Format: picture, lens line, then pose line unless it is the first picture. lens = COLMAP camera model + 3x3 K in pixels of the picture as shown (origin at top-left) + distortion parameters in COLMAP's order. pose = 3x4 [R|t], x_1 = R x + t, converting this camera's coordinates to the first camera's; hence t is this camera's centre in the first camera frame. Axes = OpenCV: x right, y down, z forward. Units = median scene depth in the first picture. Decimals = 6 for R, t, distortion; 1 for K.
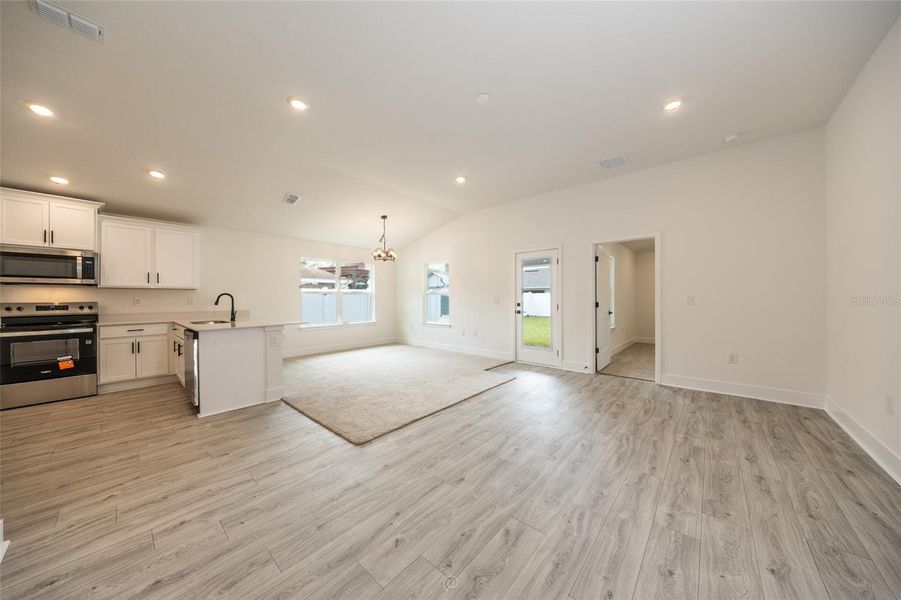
lens RADIAL K [[297.6, 0, 447.6], [0, 297.6, 299.1], [0, 0, 1]] dist [-0.002100, -0.000208]
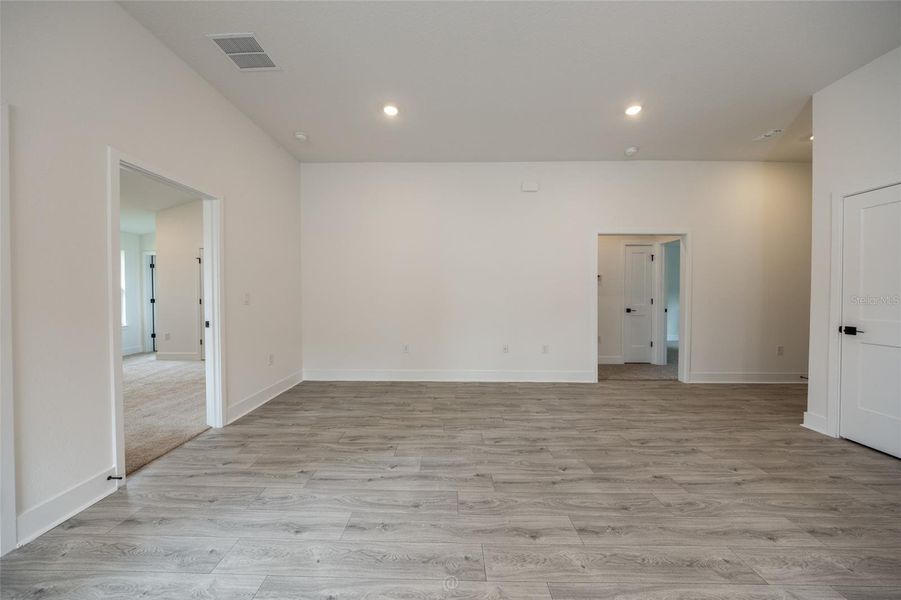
lens RADIAL K [[297.6, 0, 444.8], [0, 297.6, 302.6], [0, 0, 1]] dist [-0.002100, -0.000208]
pose [[-0.647845, -0.024089, 0.761391, -0.201304], [-0.000521, 0.999514, 0.031180, -0.022251], [-0.761772, 0.019803, -0.647543, 1.810020]]
